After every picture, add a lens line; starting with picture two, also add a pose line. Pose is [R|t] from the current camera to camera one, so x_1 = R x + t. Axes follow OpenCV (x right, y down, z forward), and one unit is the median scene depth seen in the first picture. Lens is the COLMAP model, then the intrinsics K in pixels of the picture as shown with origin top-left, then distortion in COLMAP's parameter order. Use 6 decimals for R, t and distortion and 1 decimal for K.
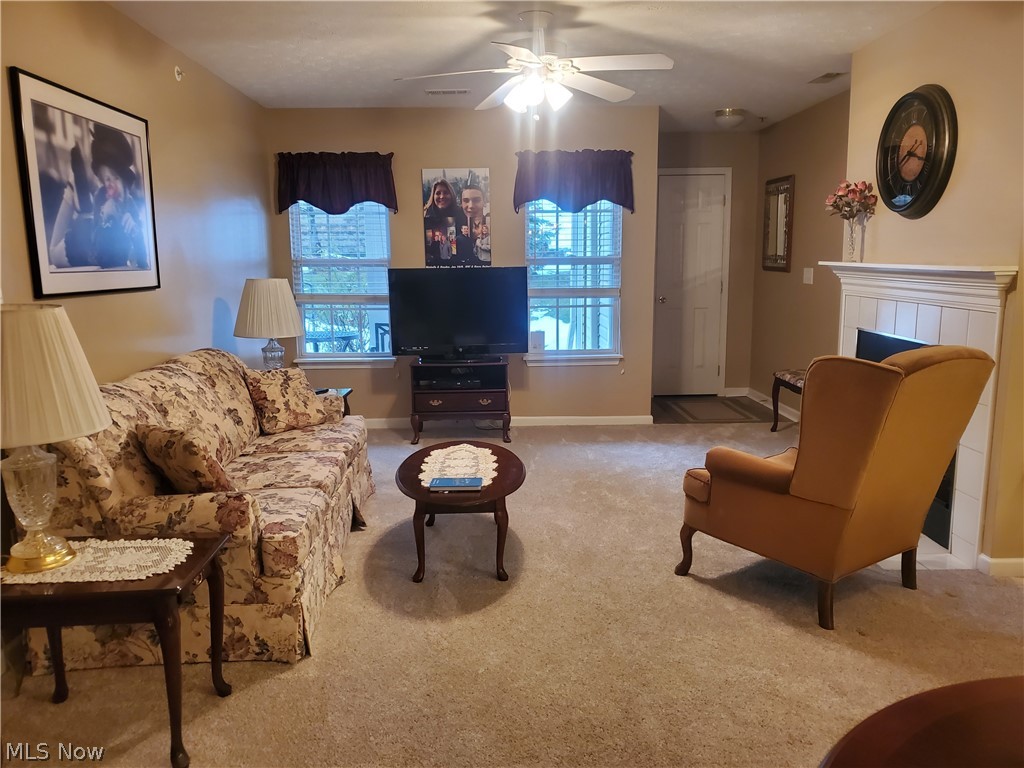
lens RADIAL K [[792.9, 0, 507.6], [0, 792.9, 385.5], [0, 0, 1]] dist [0.073129, -0.116646]
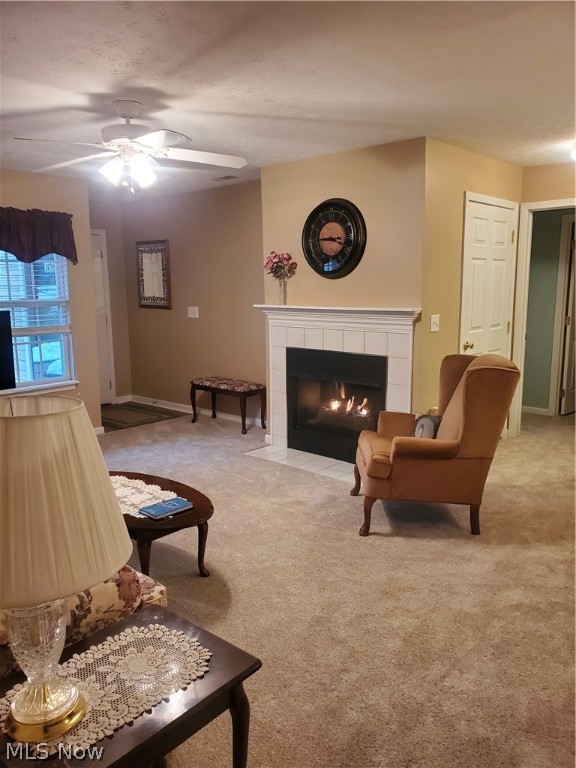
lens RADIAL K [[594.7, 0, 278.1], [0, 594.7, 385.2], [0, 0, 1]] dist [0.073129, -0.116646]
pose [[0.696347, -0.117729, 0.707984, -0.429850], [0.119025, 0.991738, 0.047845, -0.058516], [-0.707767, 0.050950, 0.704606, 0.210484]]
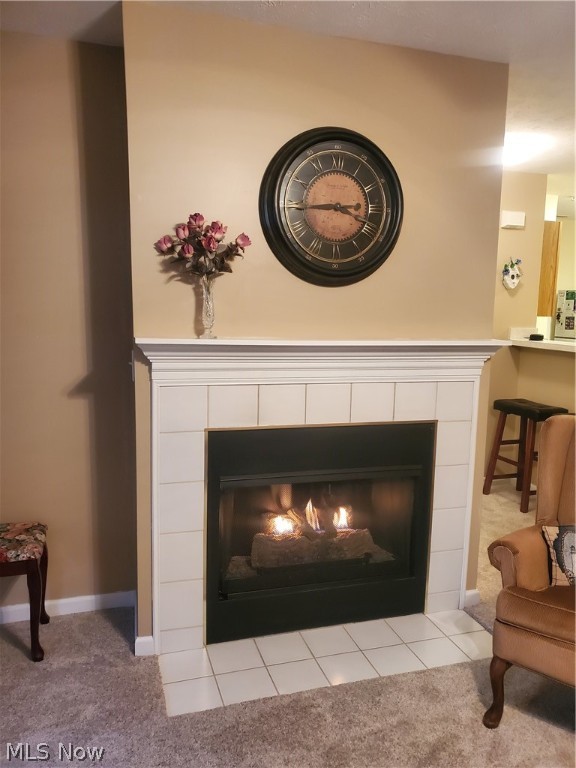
lens RADIAL K [[594.7, 0, 278.1], [0, 594.7, 385.2], [0, 0, 1]] dist [0.073129, -0.116646]
pose [[-0.263689, -0.119991, 0.957116, -0.086781], [0.139815, 0.977000, 0.161003, -0.197711], [-0.954421, 0.176274, -0.240848, 1.124679]]
